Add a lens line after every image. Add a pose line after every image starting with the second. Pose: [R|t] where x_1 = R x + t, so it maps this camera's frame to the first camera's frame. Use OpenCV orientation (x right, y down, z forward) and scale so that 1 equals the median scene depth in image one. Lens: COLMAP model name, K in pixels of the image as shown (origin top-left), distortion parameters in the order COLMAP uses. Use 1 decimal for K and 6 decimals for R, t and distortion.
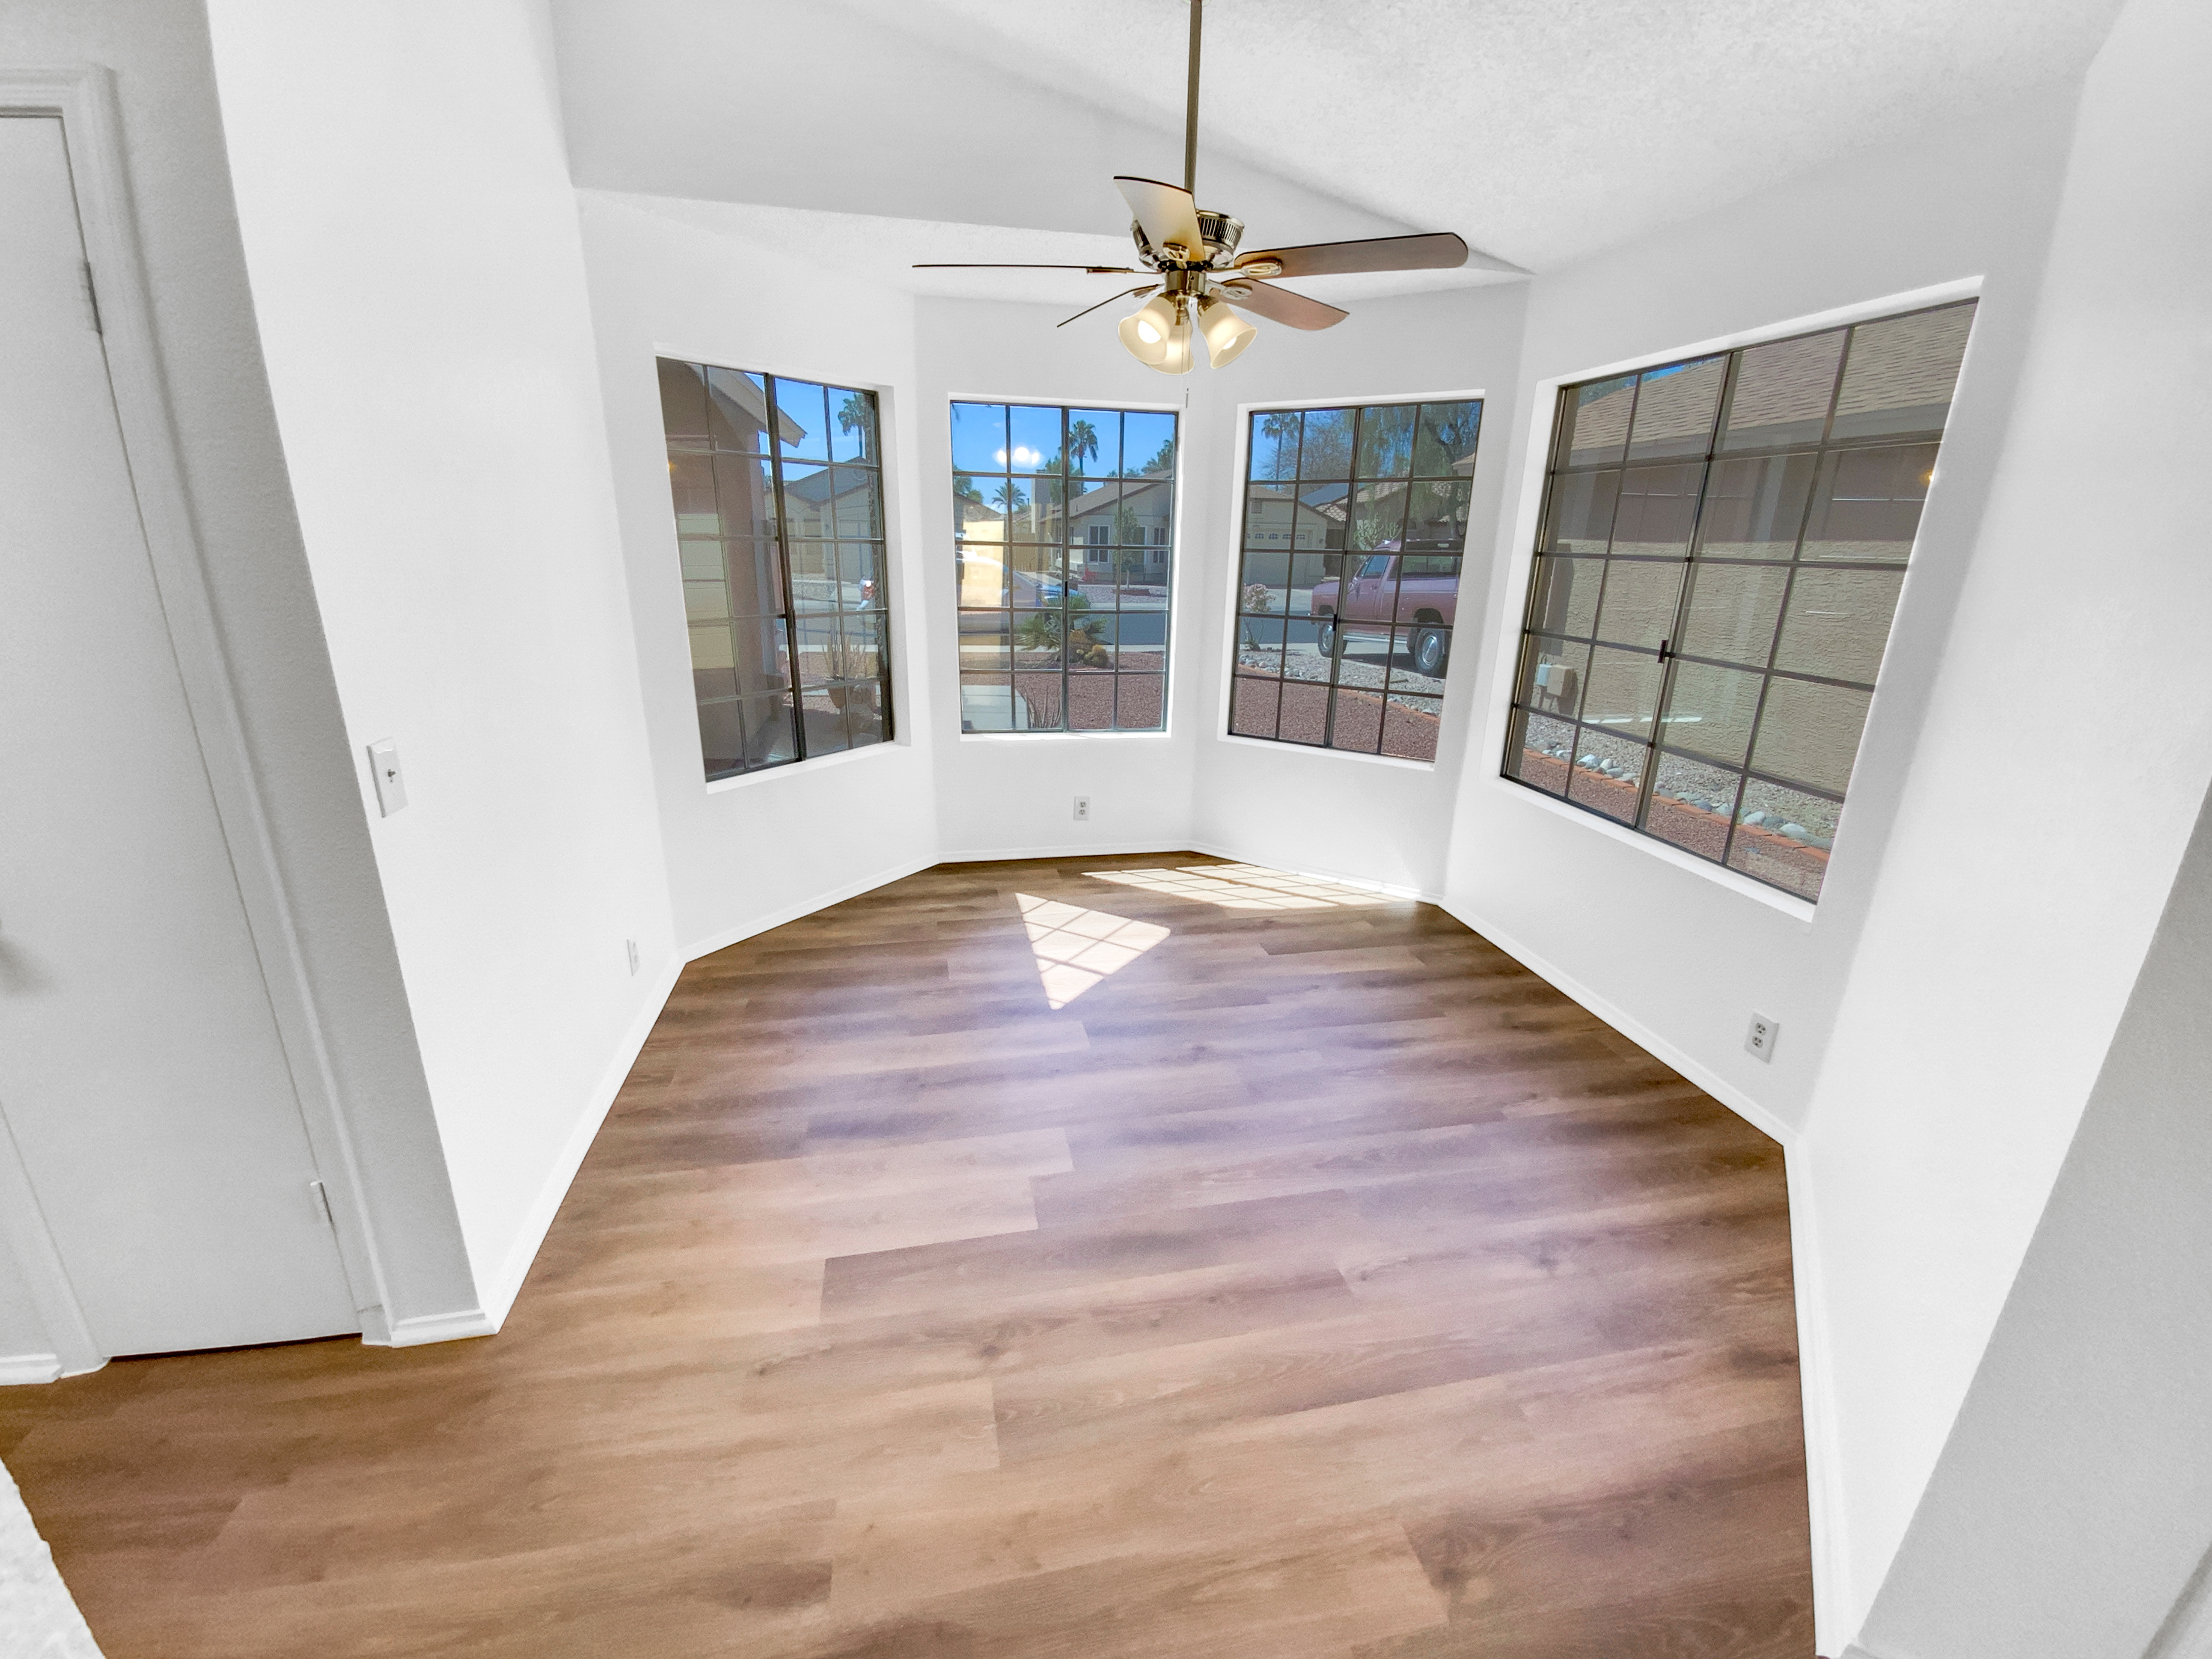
lens RADIAL K [[914.5, 0, 1107.4], [0, 914.5, 839.6], [0, 0, 1]] dist [0.019412, -0.018793]
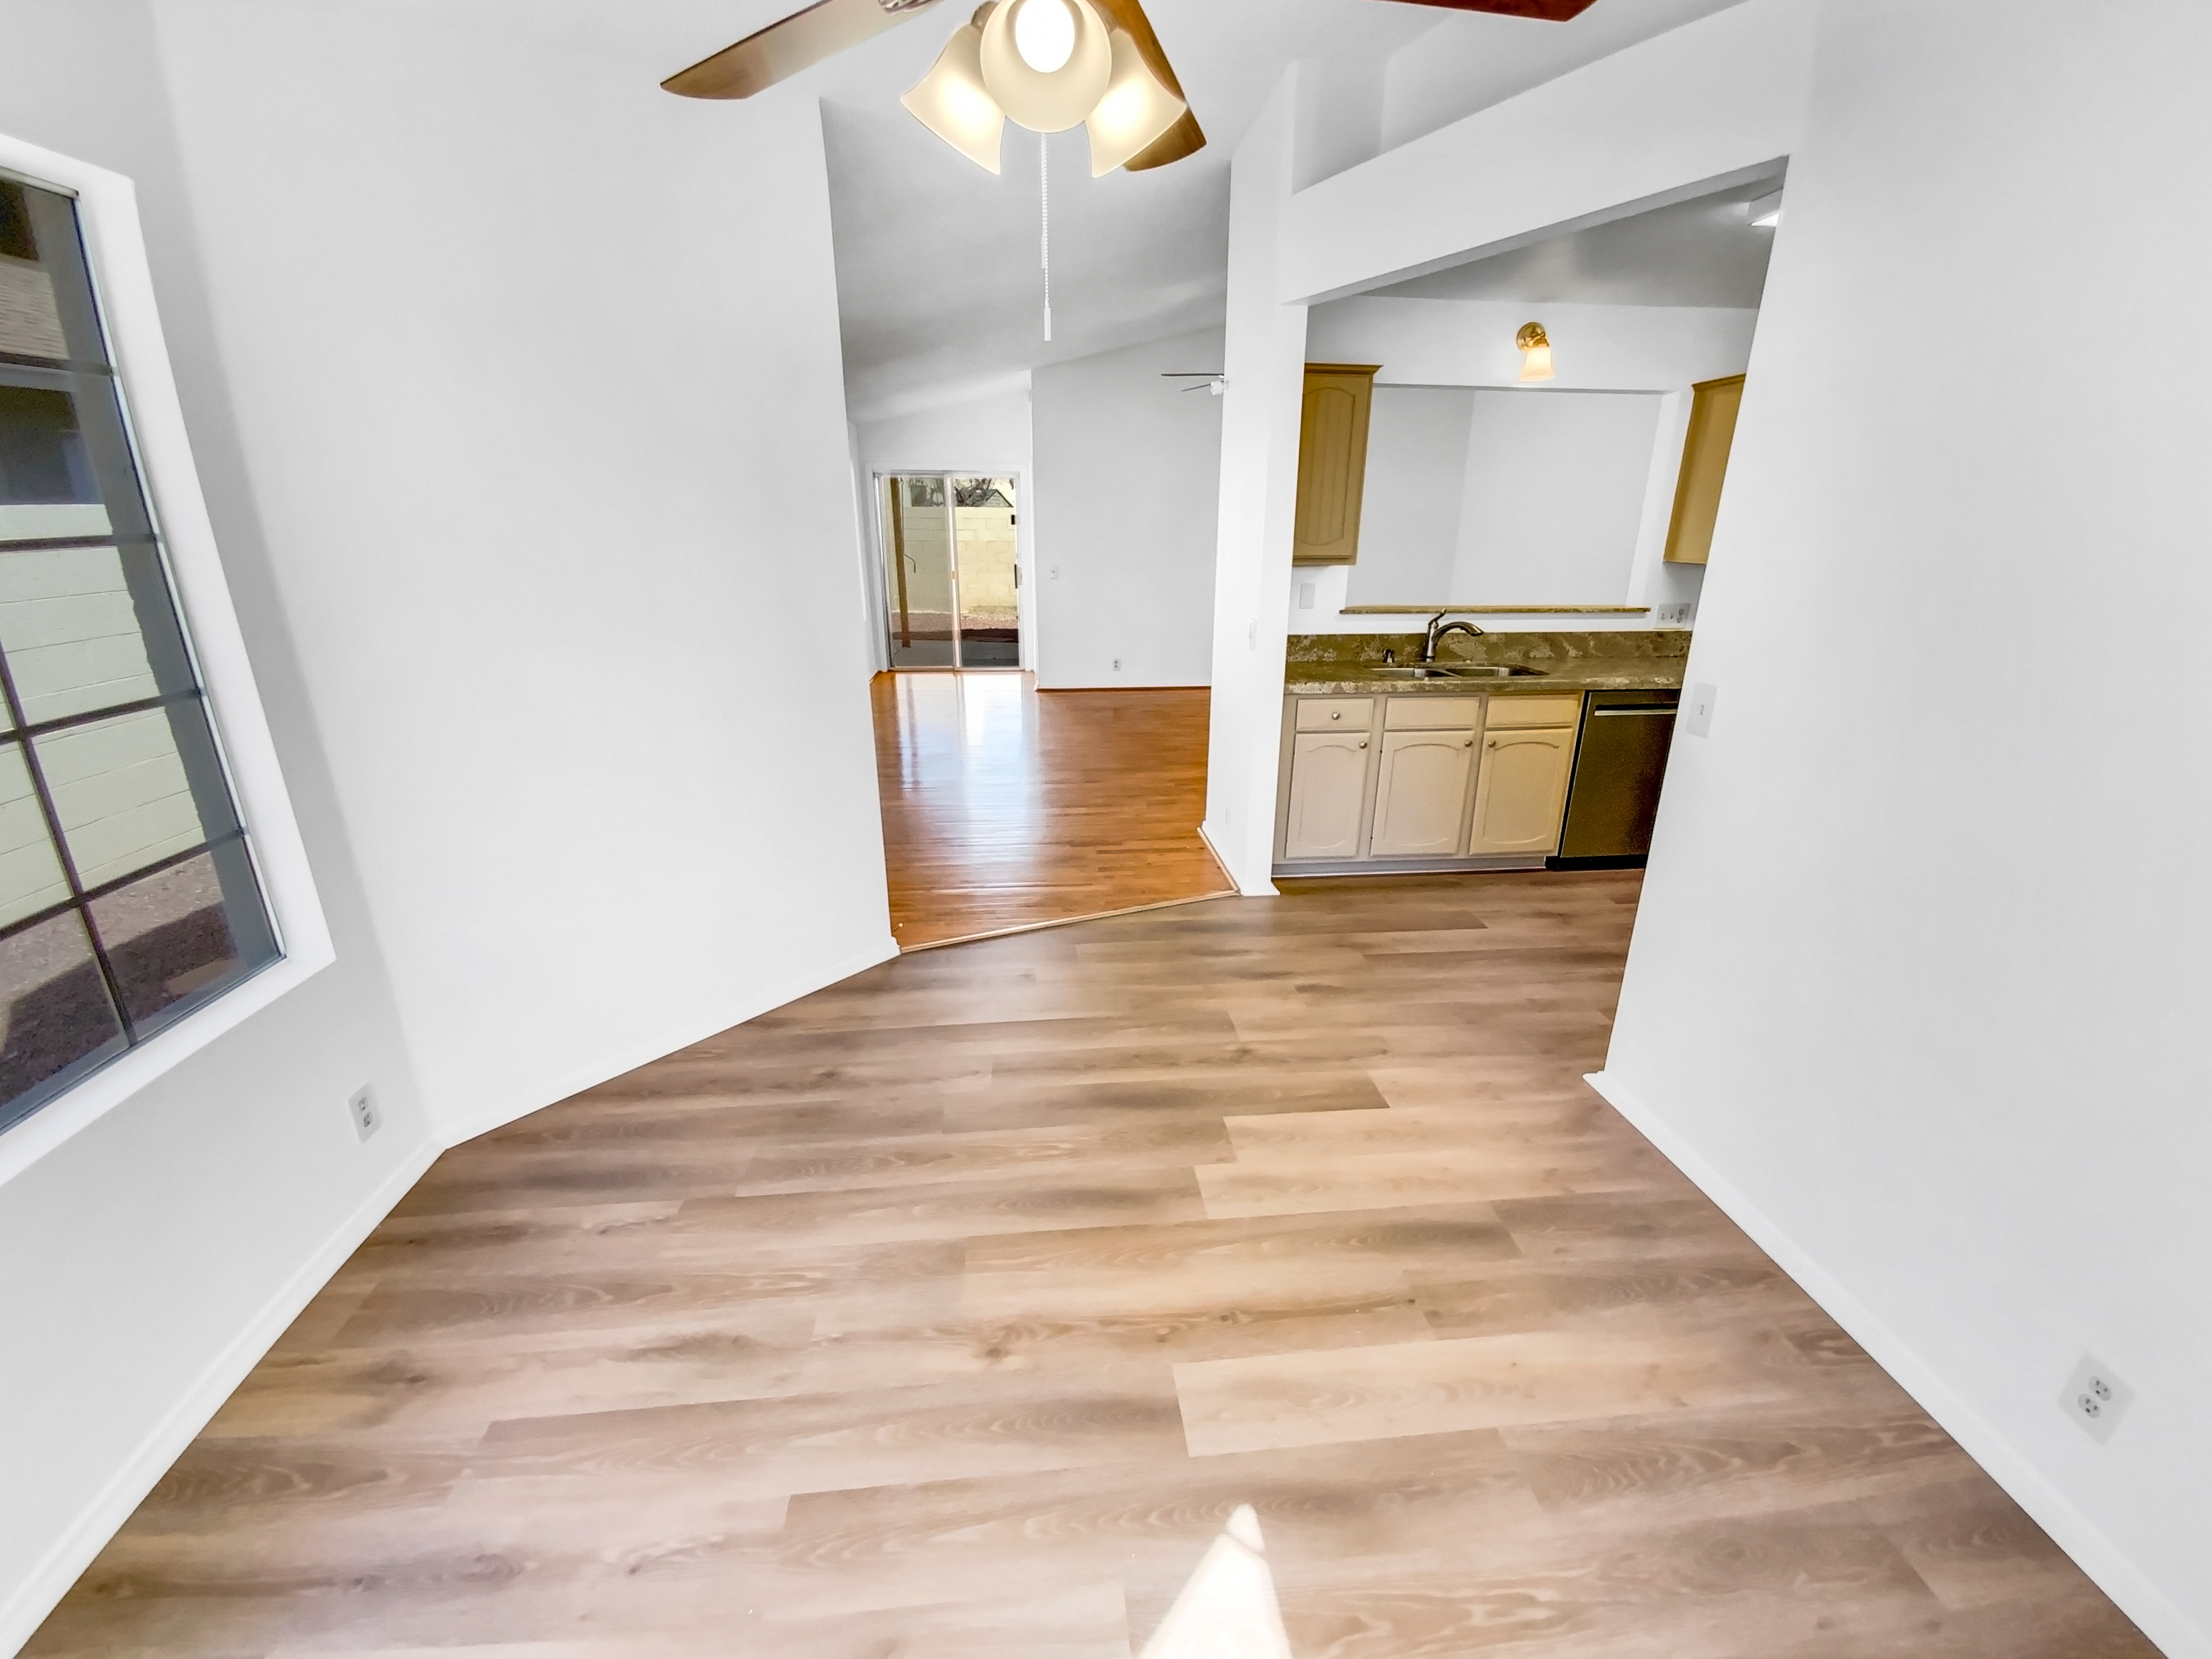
lens RADIAL K [[914.5, 0, 1107.4], [0, 914.5, 839.6], [0, 0, 1]] dist [0.019412, -0.018793]
pose [[-0.994152, -0.059458, 0.090153, -0.010913], [0.006685, 0.799315, 0.600875, -0.493758], [-0.107787, 0.597964, -0.794243, 1.508164]]
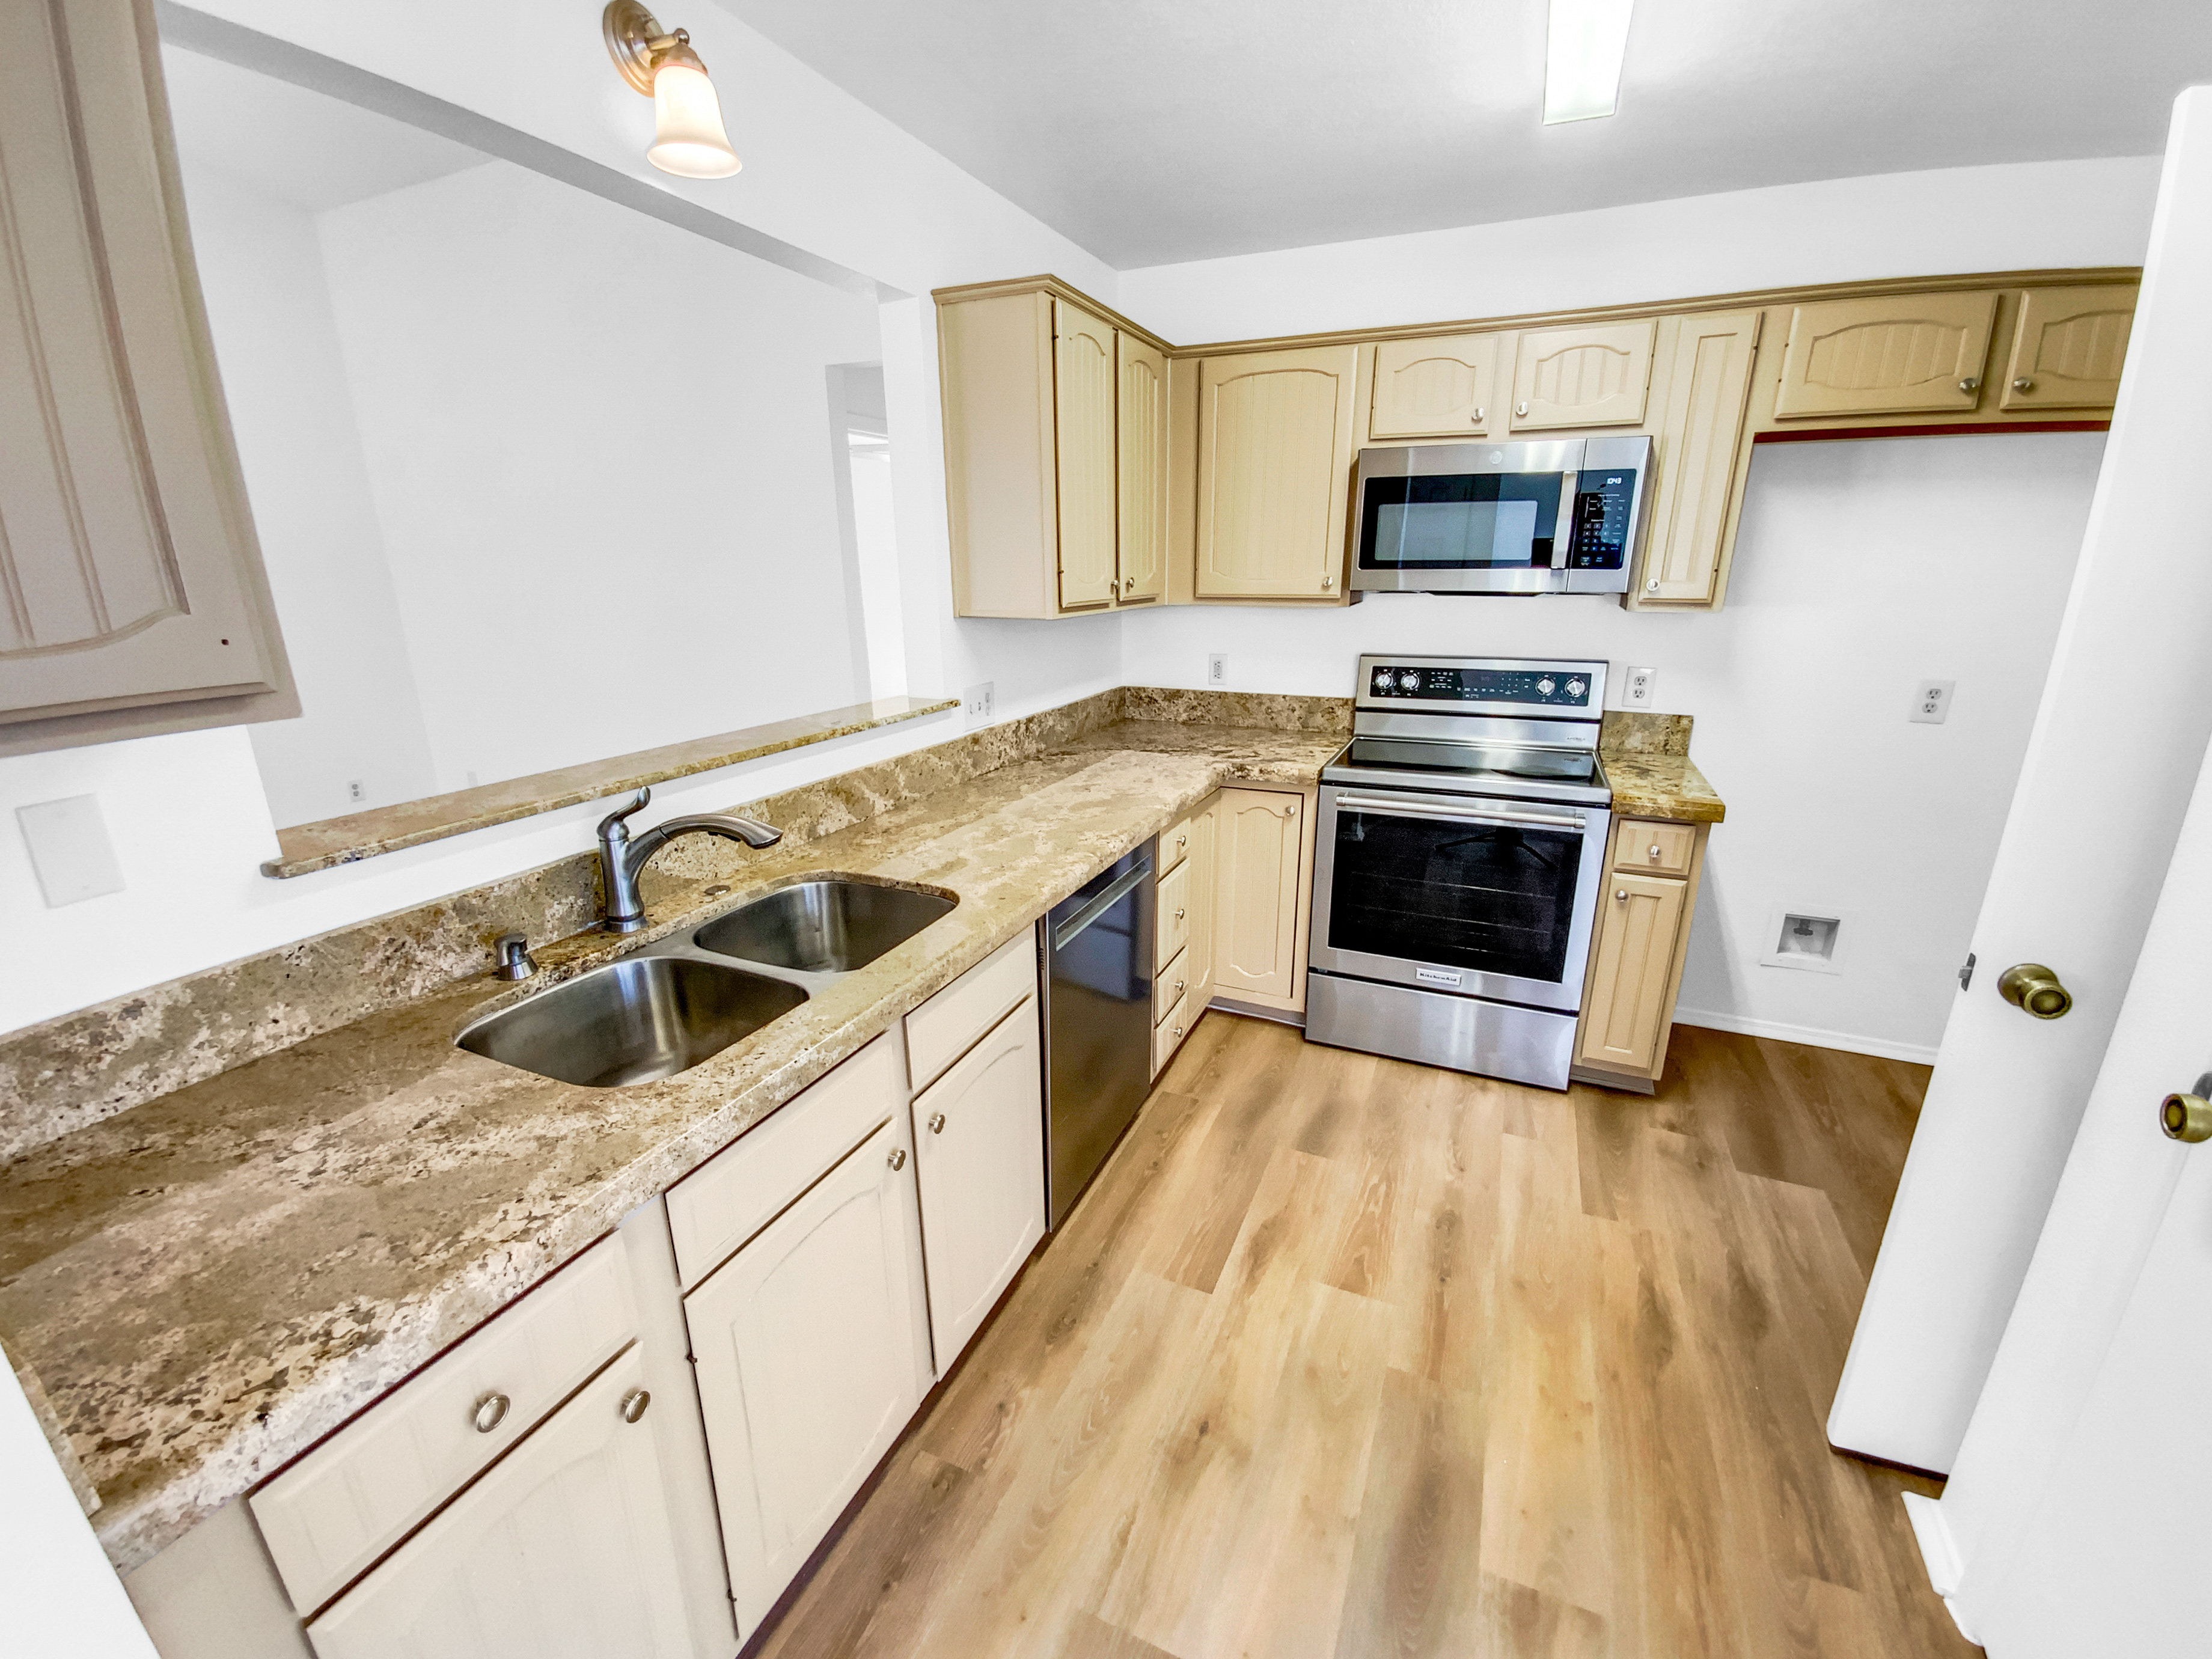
lens RADIAL K [[914.5, 0, 1107.4], [0, 914.5, 839.6], [0, 0, 1]] dist [0.019412, -0.018793]
pose [[-0.589384, 0.217219, -0.778102, -0.163109], [-0.256634, 0.862936, 0.435293, -0.108896], [0.766006, 0.456242, -0.452855, 0.331377]]
